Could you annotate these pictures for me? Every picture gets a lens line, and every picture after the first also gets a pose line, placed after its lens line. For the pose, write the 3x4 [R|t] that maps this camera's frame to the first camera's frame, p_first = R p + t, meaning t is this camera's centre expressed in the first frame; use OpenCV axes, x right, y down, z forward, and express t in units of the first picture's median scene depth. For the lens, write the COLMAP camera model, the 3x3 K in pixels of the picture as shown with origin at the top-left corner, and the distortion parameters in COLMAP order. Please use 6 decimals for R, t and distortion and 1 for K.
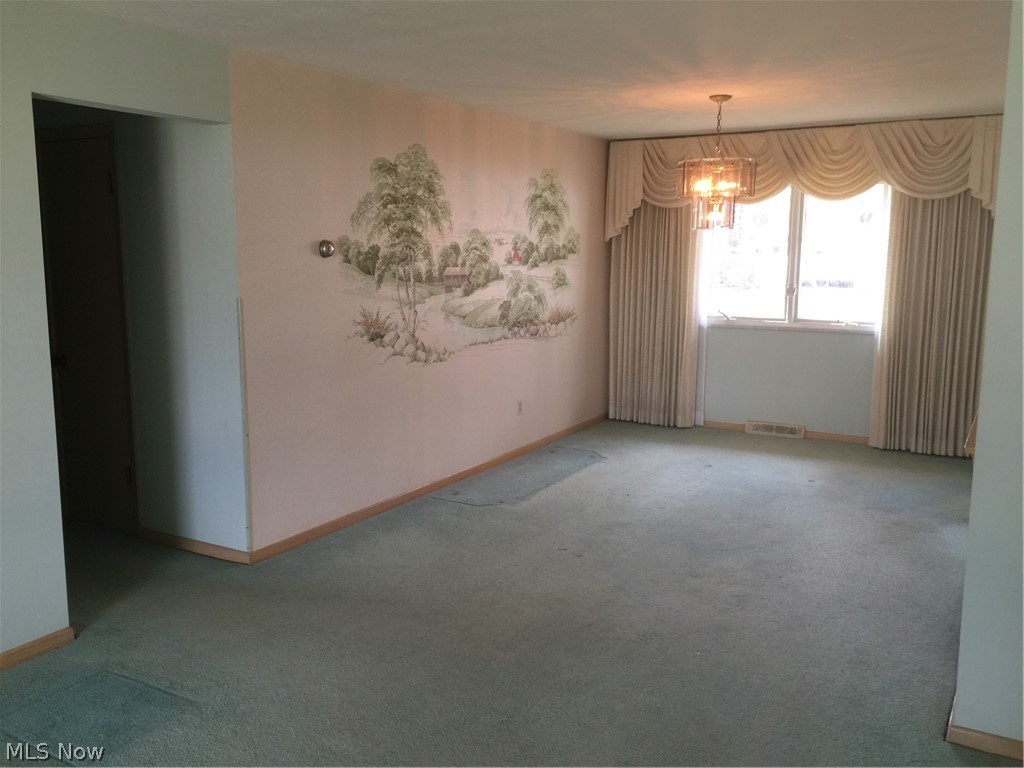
lens RADIAL K [[876.2, 0, 512.0], [0, 876.2, 384.0], [0, 0, 1]] dist [0.067869, -0.083823]
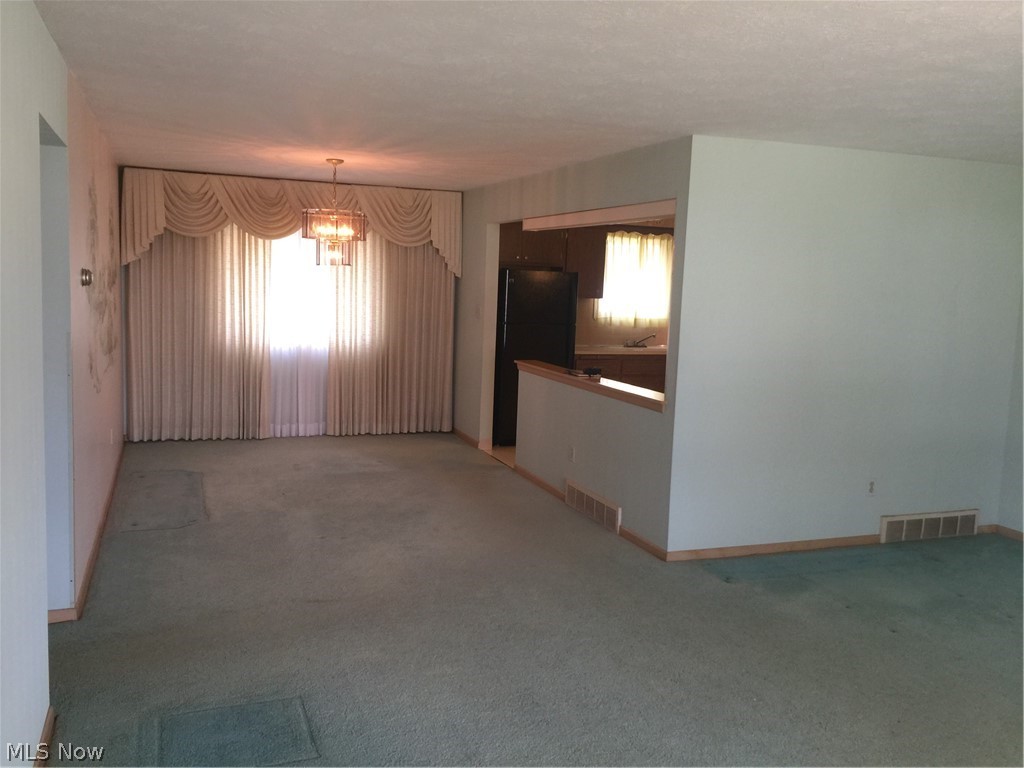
lens RADIAL K [[876.2, 0, 512.0], [0, 876.2, 384.0], [0, 0, 1]] dist [0.067869, -0.083823]
pose [[0.625530, -0.075861, 0.776504, -0.558313], [0.087561, 0.995800, 0.026748, -0.021474], [-0.775272, 0.051259, 0.629545, 0.036550]]
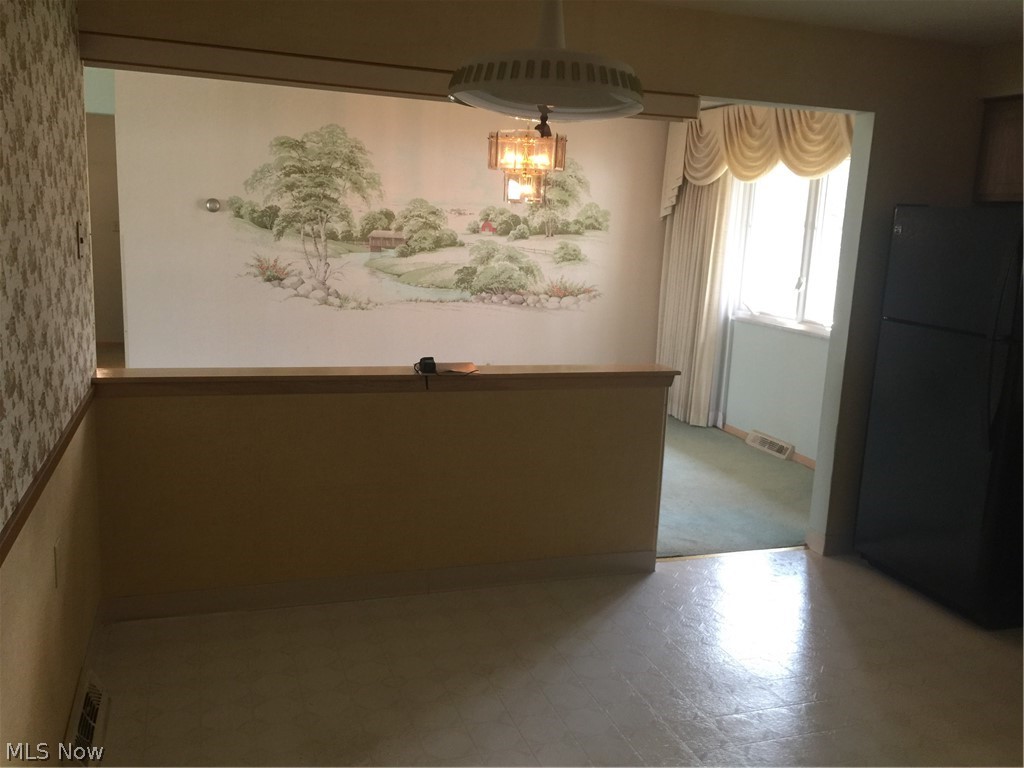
lens RADIAL K [[876.2, 0, 512.0], [0, 876.2, 384.0], [0, 0, 1]] dist [0.067869, -0.083823]
pose [[0.758151, 0.156204, -0.633094, 0.839541], [-0.147789, 0.986782, 0.066487, -0.035333], [0.635111, 0.043157, 0.771214, 0.220826]]
